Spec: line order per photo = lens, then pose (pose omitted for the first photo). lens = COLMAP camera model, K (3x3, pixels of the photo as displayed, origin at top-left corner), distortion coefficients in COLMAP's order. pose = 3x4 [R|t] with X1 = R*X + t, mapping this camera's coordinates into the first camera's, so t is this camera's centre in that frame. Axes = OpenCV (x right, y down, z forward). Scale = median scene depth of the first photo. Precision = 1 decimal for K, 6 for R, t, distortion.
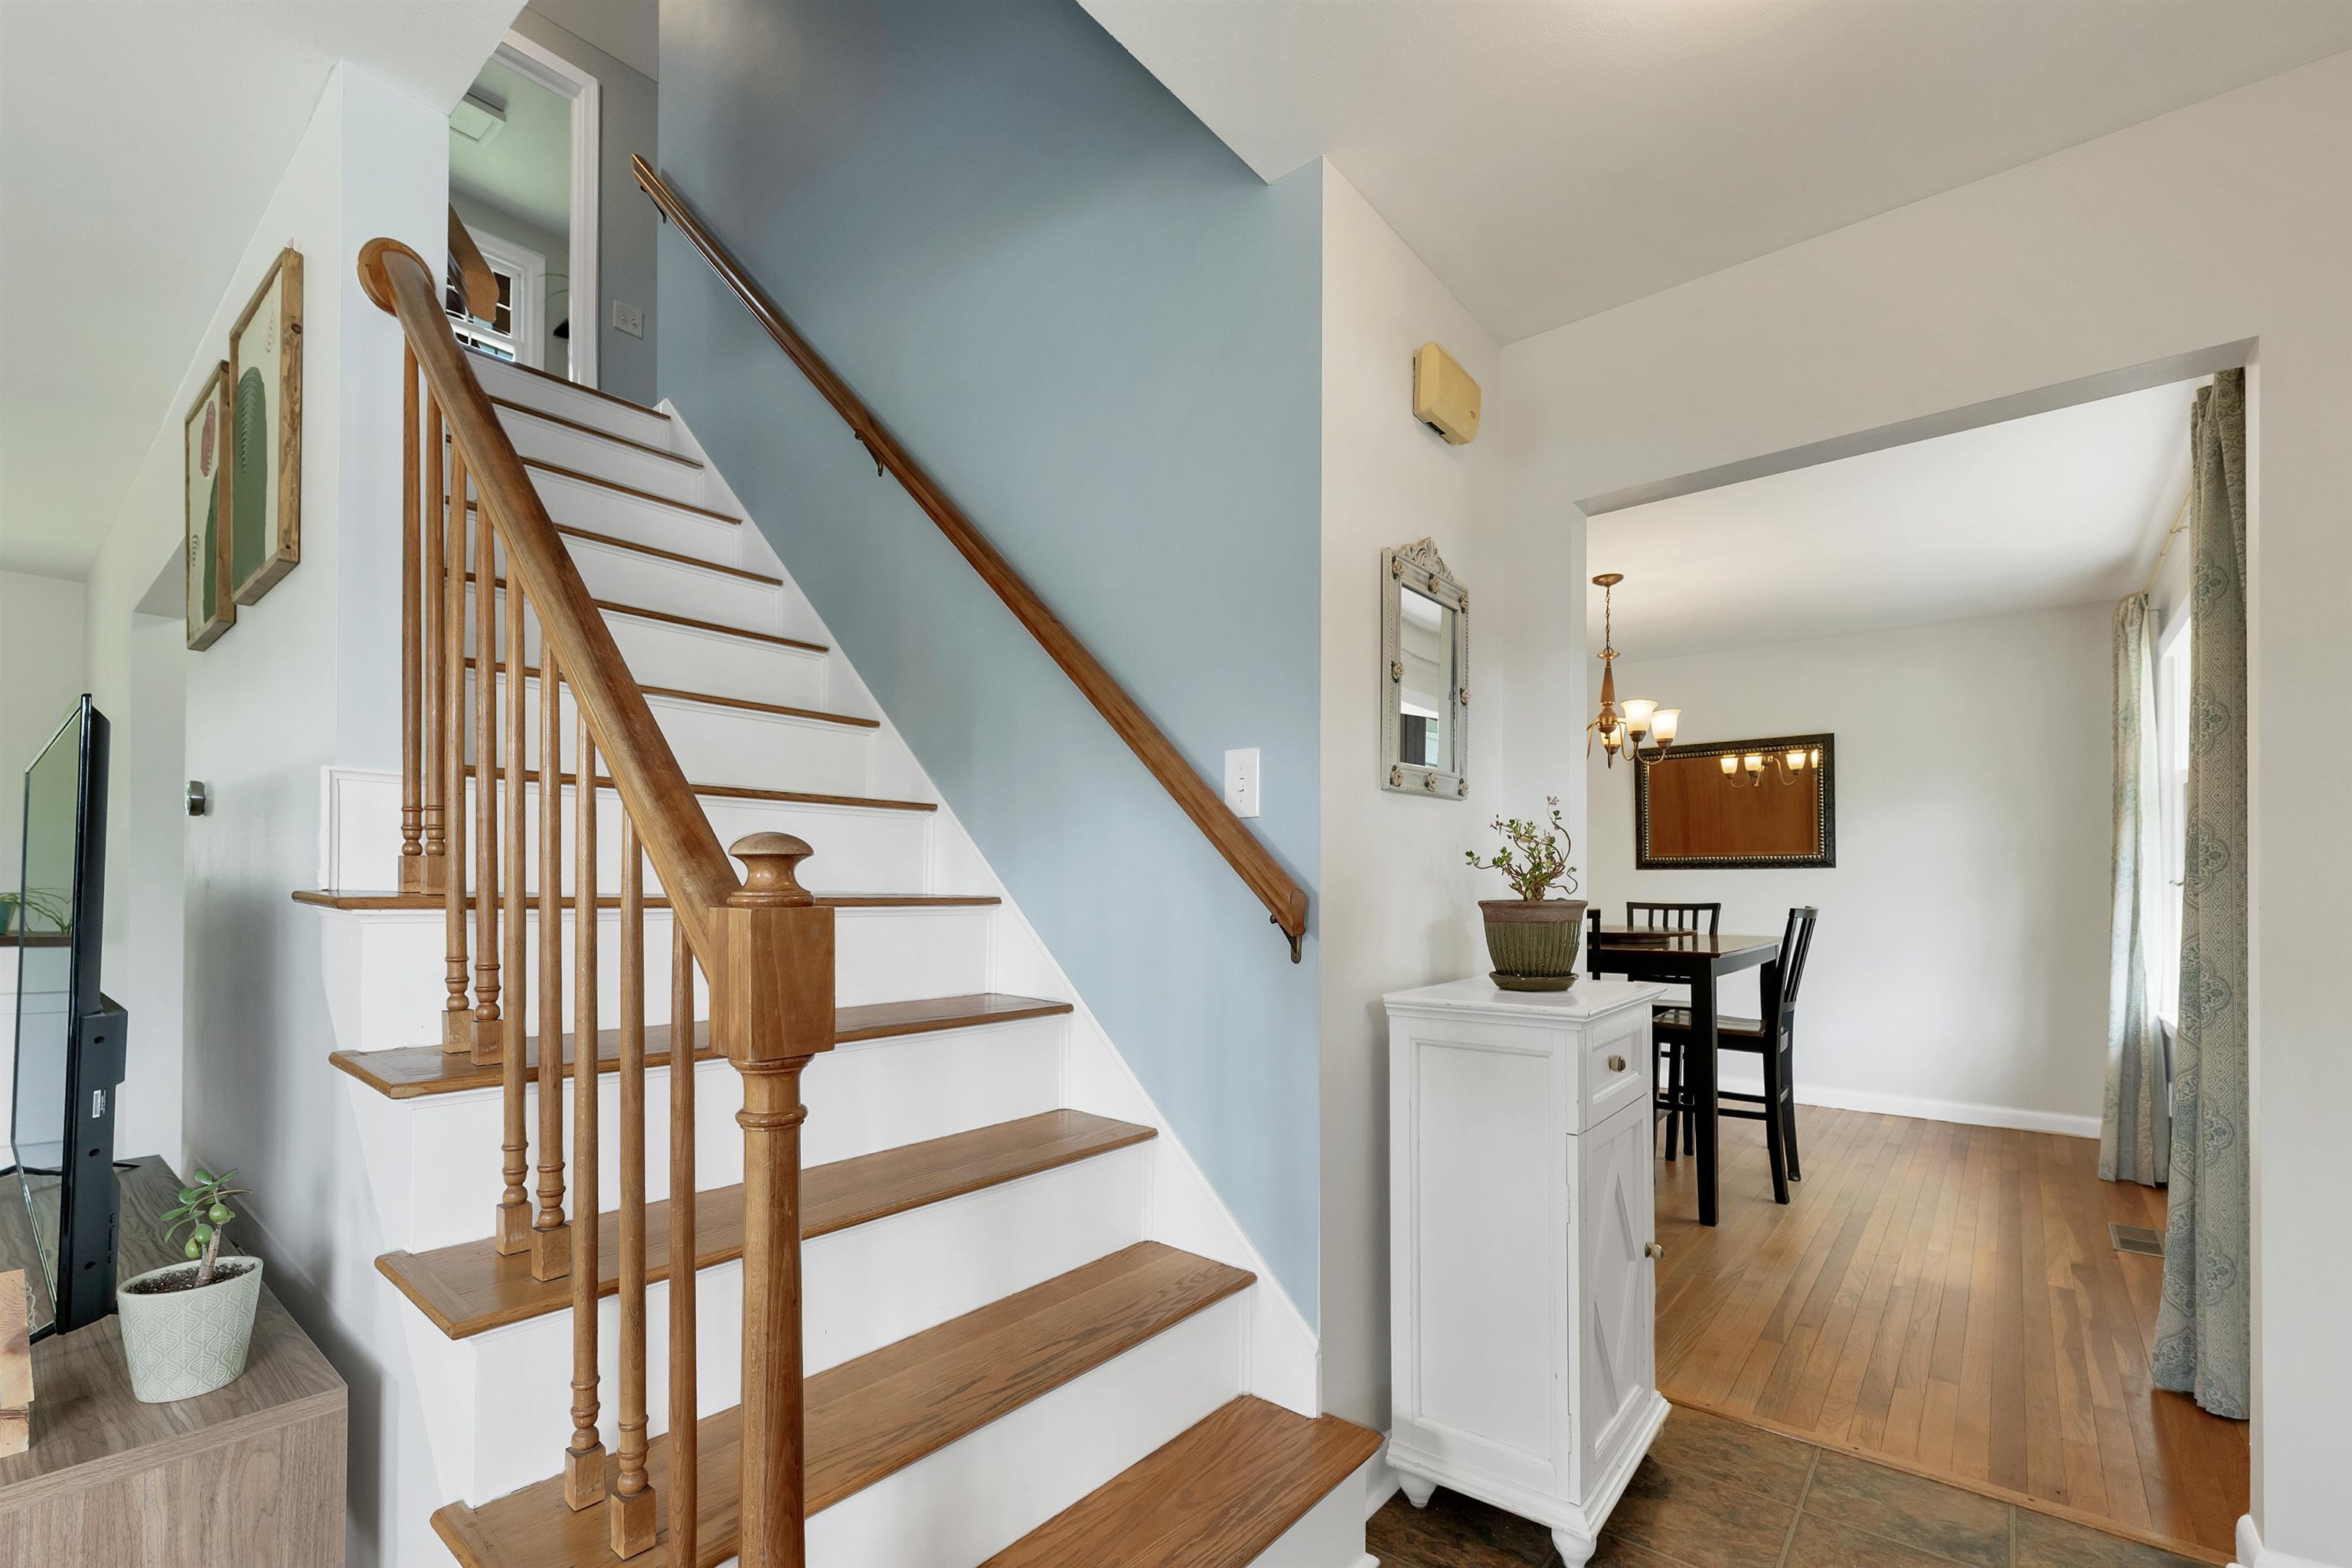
lens RADIAL K [[1009.9, 0, 1170.6], [0, 1009.9, 849.1], [0, 0, 1]] dist [0.002593, 0.000479]
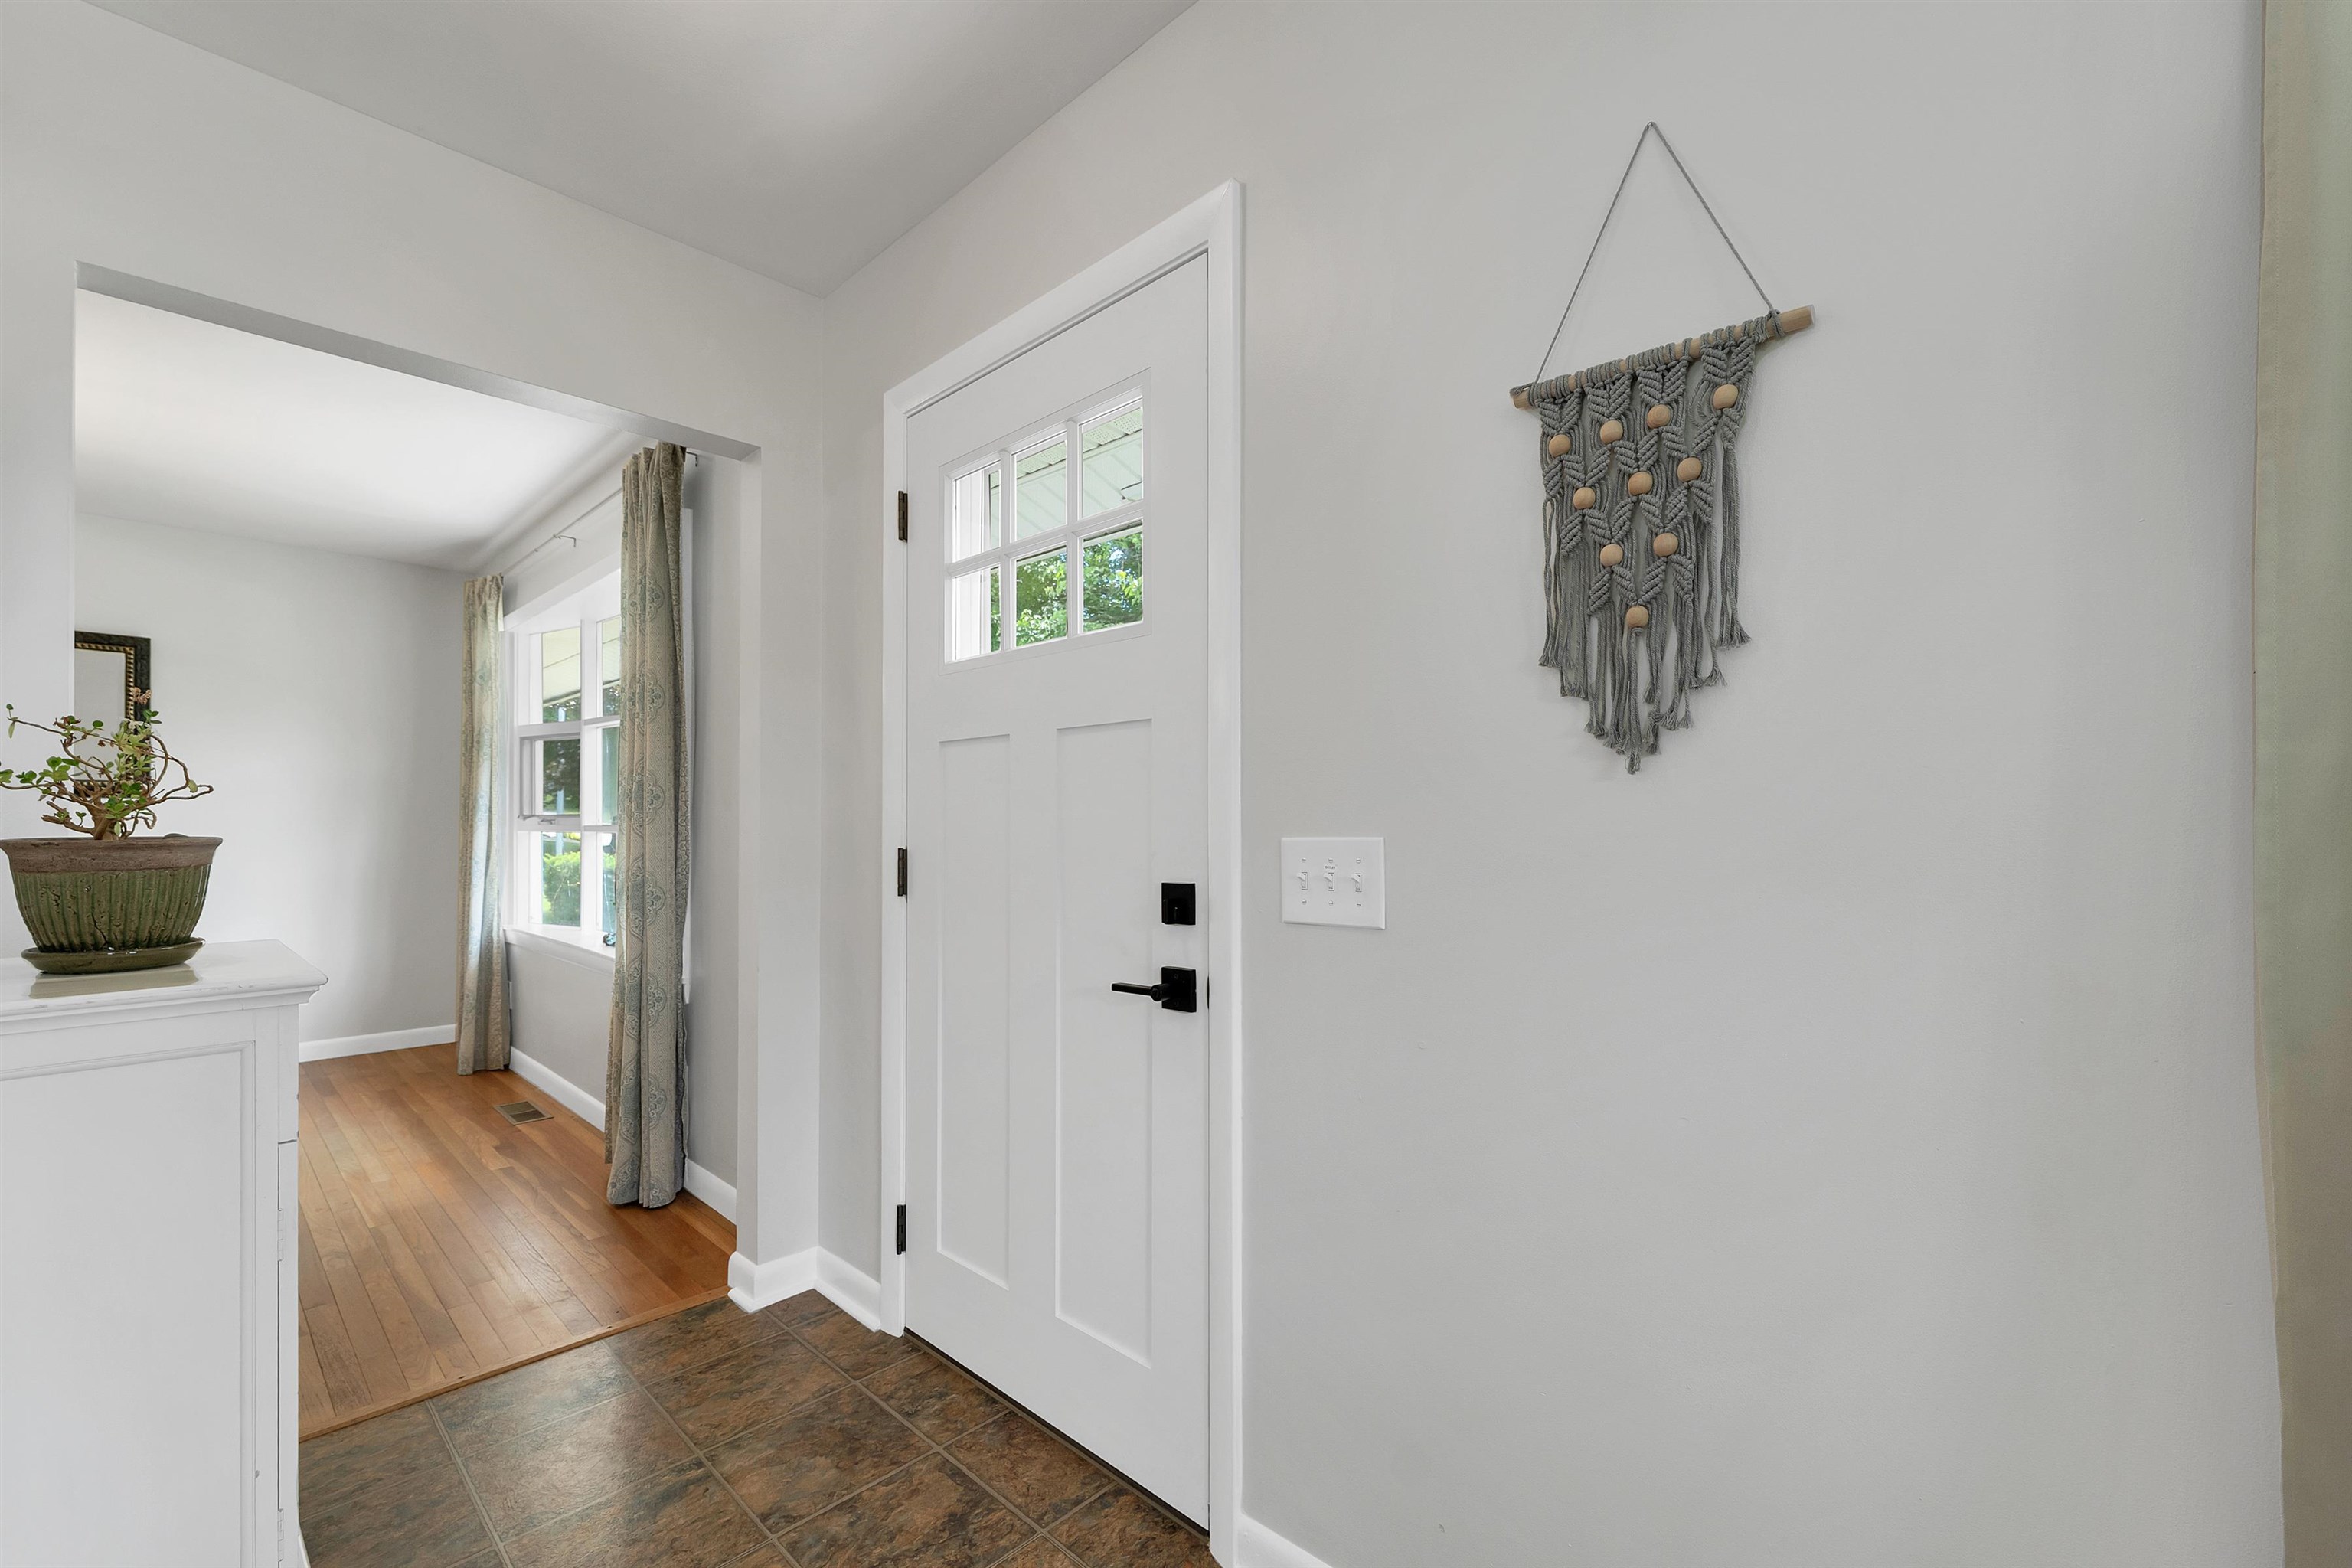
lens RADIAL K [[967.2, 0, 1177.4], [0, 967.2, 799.1], [0, 0, 1]] dist [0.002447, 0.000128]
pose [[0.068261, 0.025176, 0.997350, -0.207703], [-0.038509, 0.999003, -0.022582, 0.011101], [-0.996924, -0.036866, 0.069163, 0.206944]]
